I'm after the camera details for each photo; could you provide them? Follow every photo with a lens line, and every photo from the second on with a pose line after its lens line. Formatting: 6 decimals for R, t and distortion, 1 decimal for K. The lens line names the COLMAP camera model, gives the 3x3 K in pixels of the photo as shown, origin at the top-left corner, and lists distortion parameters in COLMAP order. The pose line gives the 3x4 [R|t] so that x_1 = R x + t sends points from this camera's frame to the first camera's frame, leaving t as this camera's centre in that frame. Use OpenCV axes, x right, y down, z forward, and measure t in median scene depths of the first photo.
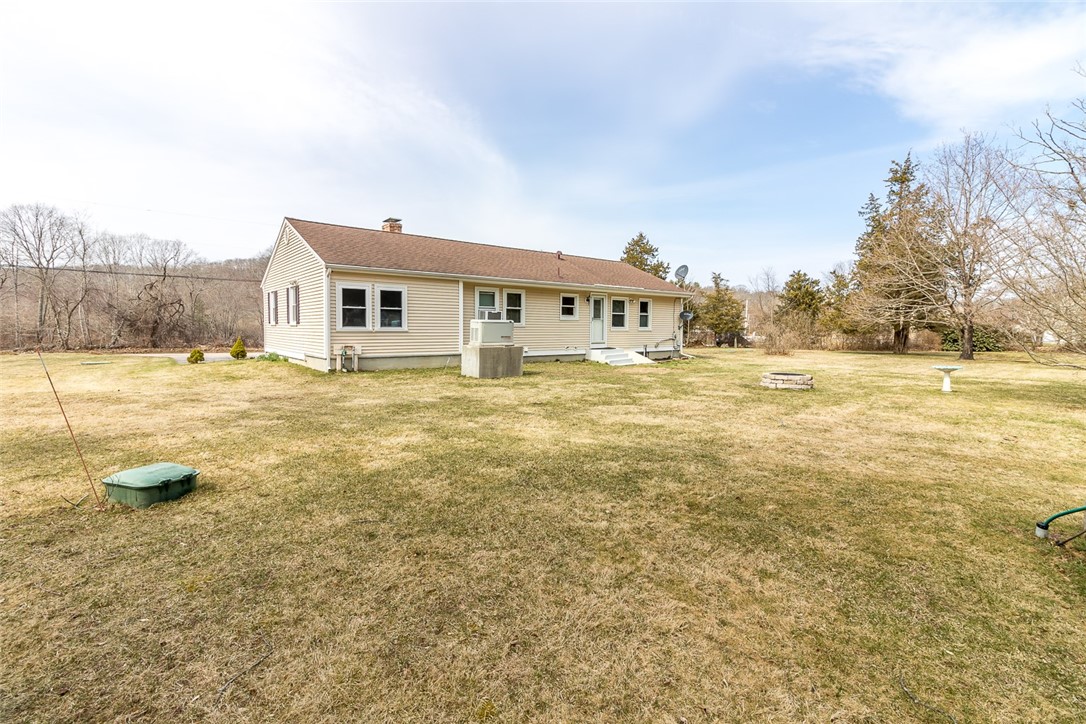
lens RADIAL K [[494.8, 0, 548.9], [0, 494.8, 365.7], [0, 0, 1]] dist [-0.018096, -0.000024]
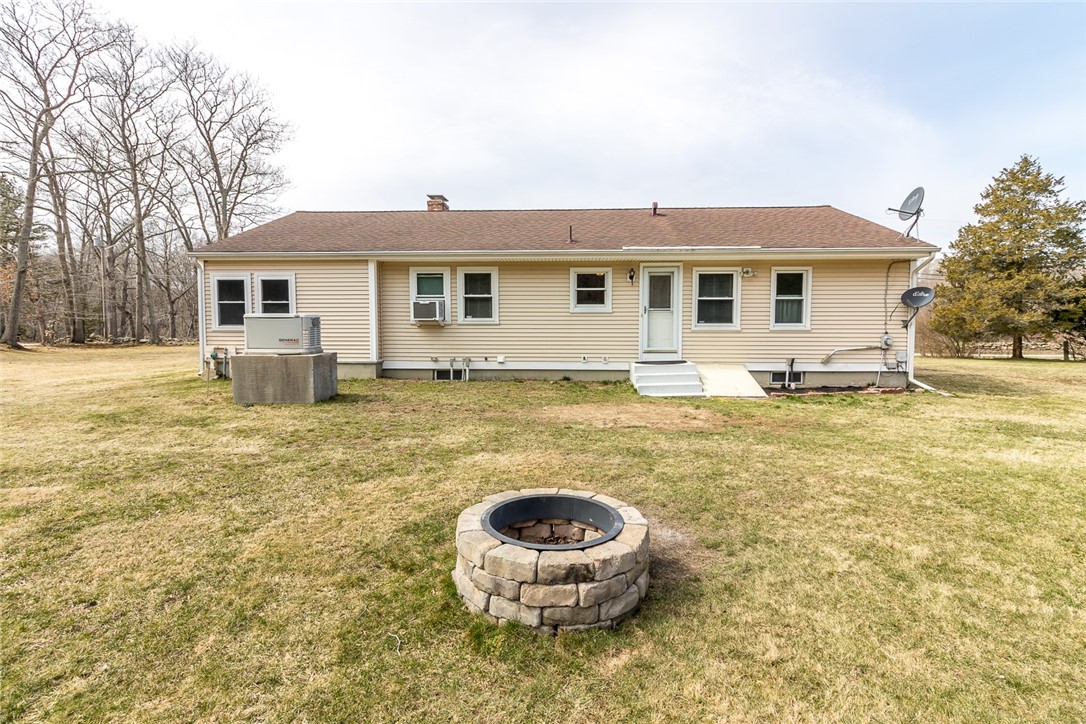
lens RADIAL K [[494.8, 0, 543.5], [0, 494.8, 356.8], [0, 0, 1]] dist [-0.018096, -0.000024]
pose [[0.745718, 0.036306, -0.665272, 0.429849], [-0.047258, 0.998882, 0.001540, -0.040394], [0.664584, 0.030291, 0.746599, 0.566151]]
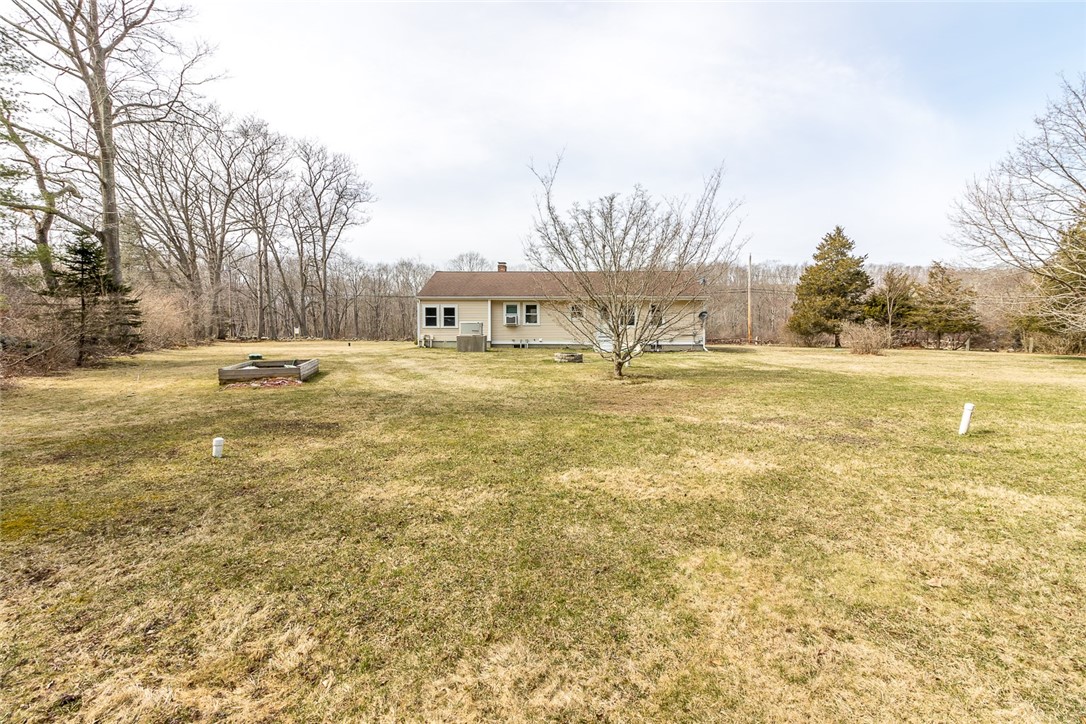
lens RADIAL K [[499.1, 0, 543.9], [0, 499.1, 359.3], [0, 0, 1]] dist [0.003903, -0.000363]
pose [[0.754807, 0.033848, -0.655073, 1.025715], [-0.046920, 0.998896, -0.002449, 0.032531], [0.654267, 0.032584, 0.755561, -0.198558]]
